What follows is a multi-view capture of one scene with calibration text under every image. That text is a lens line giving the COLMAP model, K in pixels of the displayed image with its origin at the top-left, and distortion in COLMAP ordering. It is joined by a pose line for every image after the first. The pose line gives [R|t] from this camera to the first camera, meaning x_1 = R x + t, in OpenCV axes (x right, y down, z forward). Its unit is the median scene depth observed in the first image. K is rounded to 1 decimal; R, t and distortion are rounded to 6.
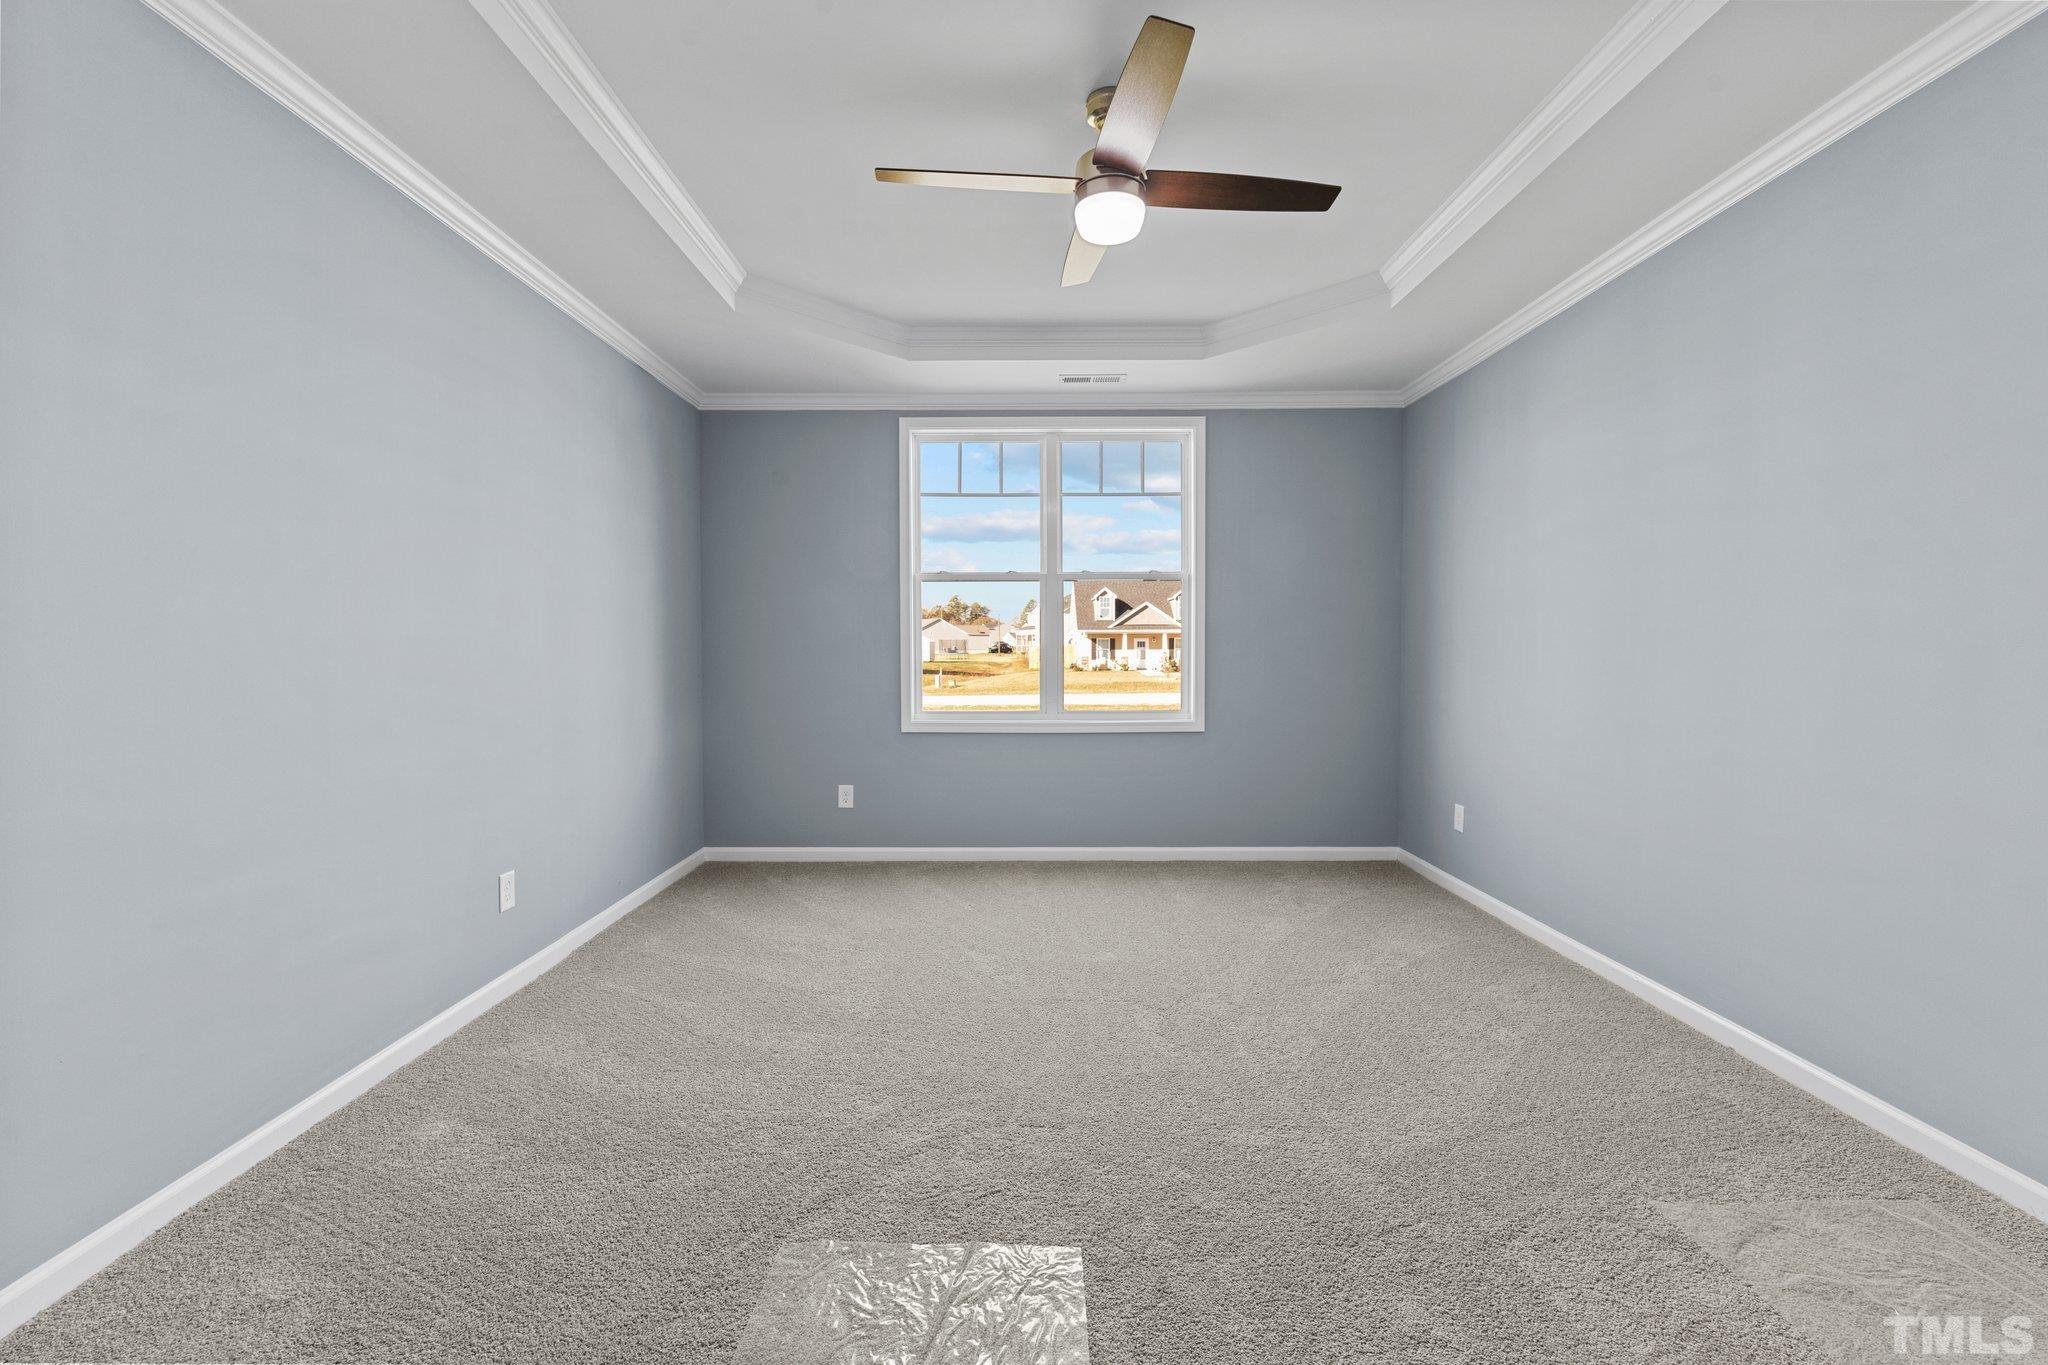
lens RADIAL K [[883.8, 0, 1035.1], [0, 883.8, 672.0], [0, 0, 1]] dist [0.005132, -0.005020]
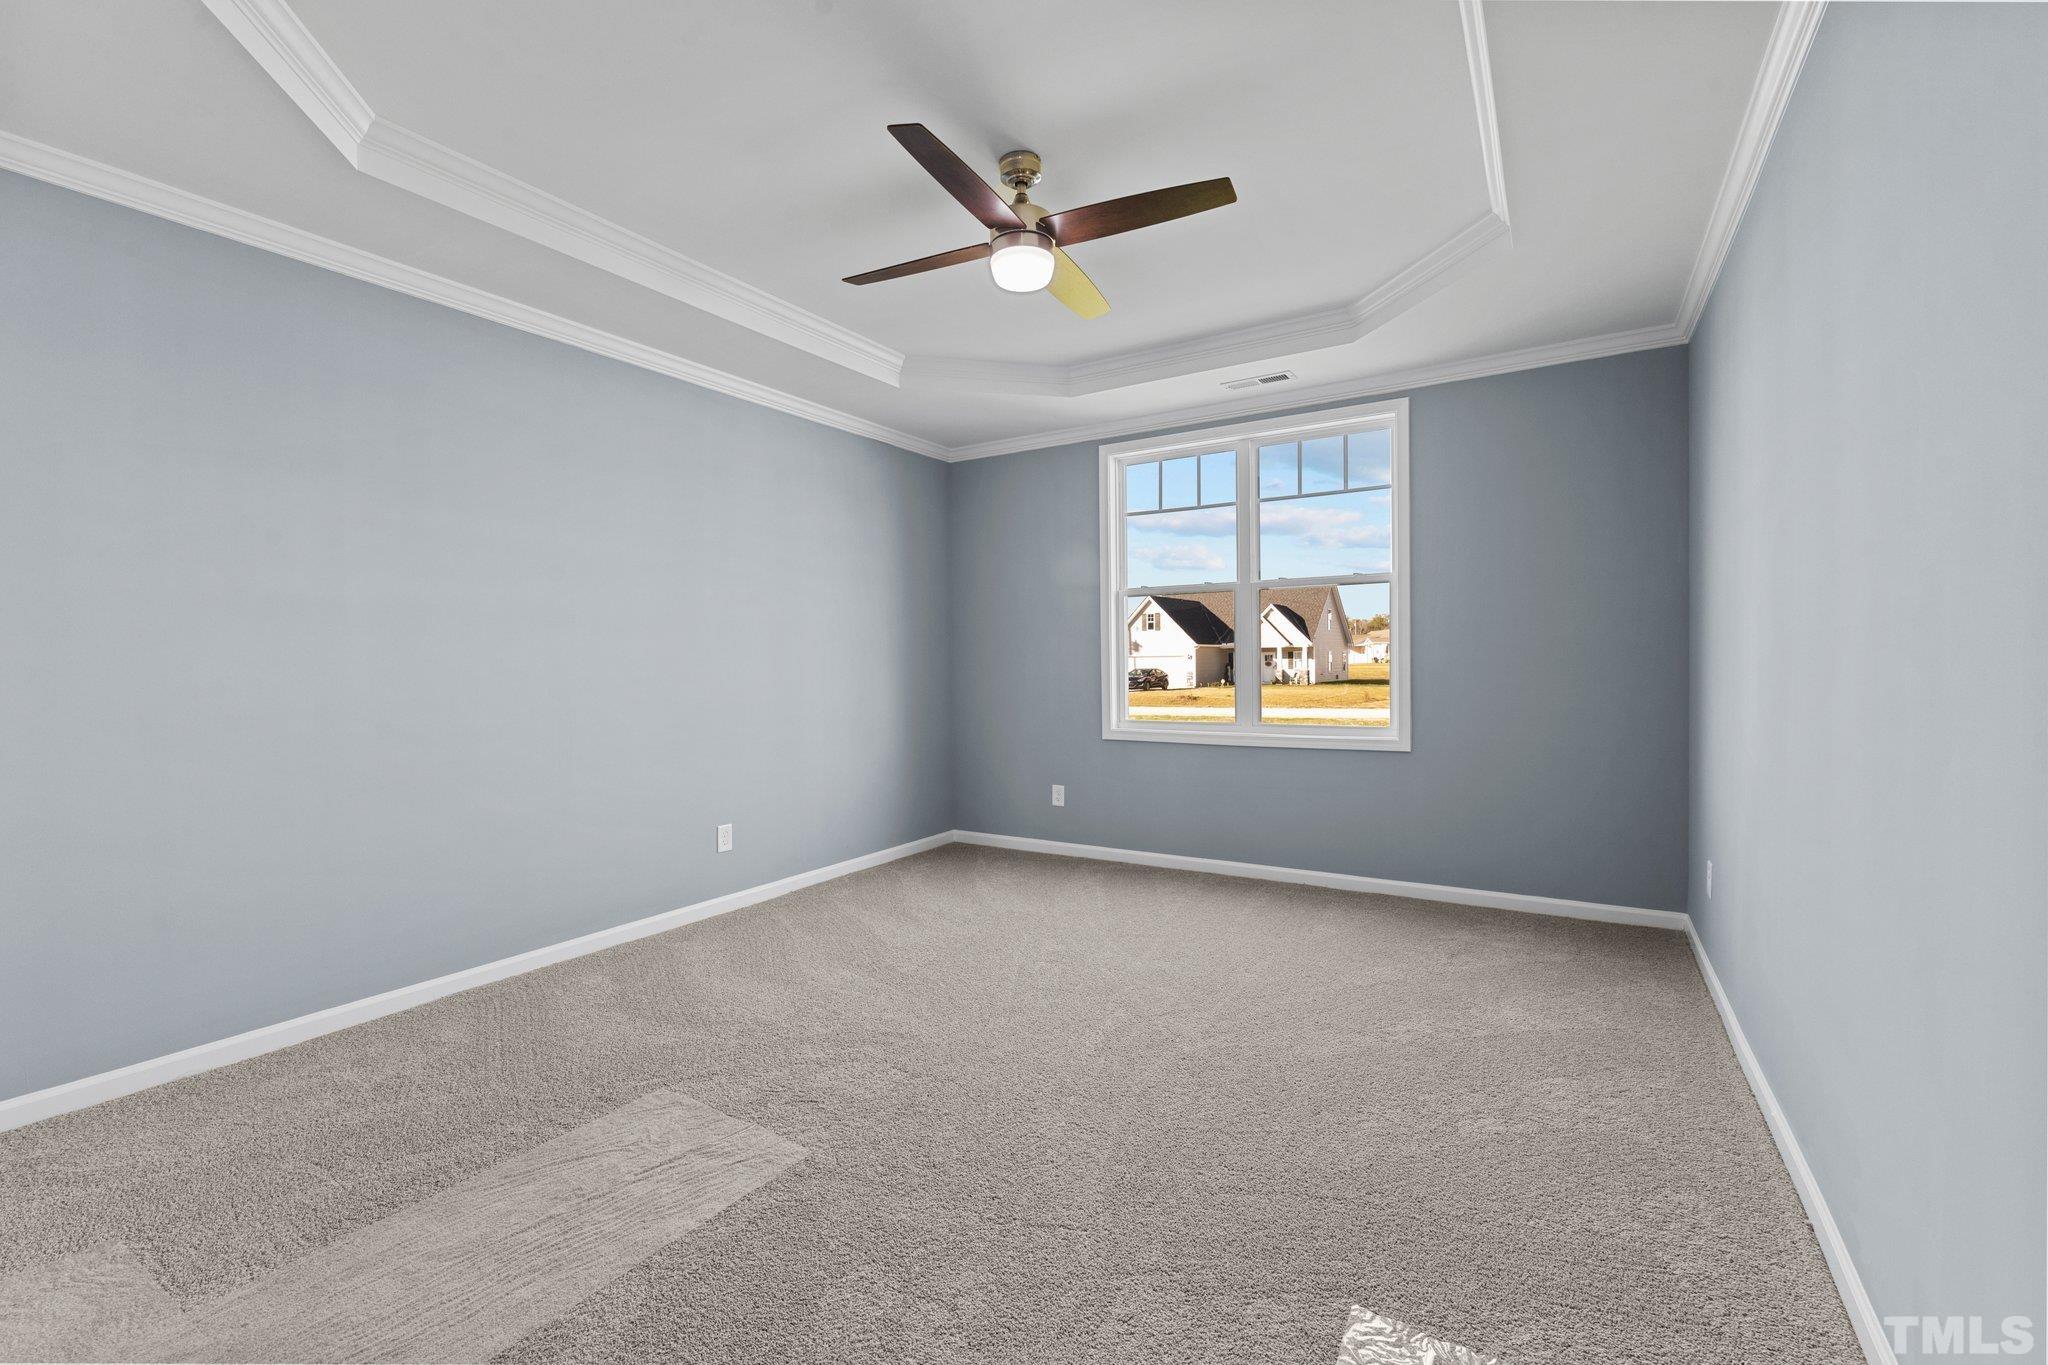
lens RADIAL K [[883.8, 0, 1008.3], [0, 883.8, 680.2], [0, 0, 1]] dist [0.005132, -0.005020]
pose [[0.845928, 0.002479, -0.533292, 0.327458], [-0.002723, 0.999996, 0.000328, -0.003443], [0.533291, 0.001175, 0.845931, 0.034034]]
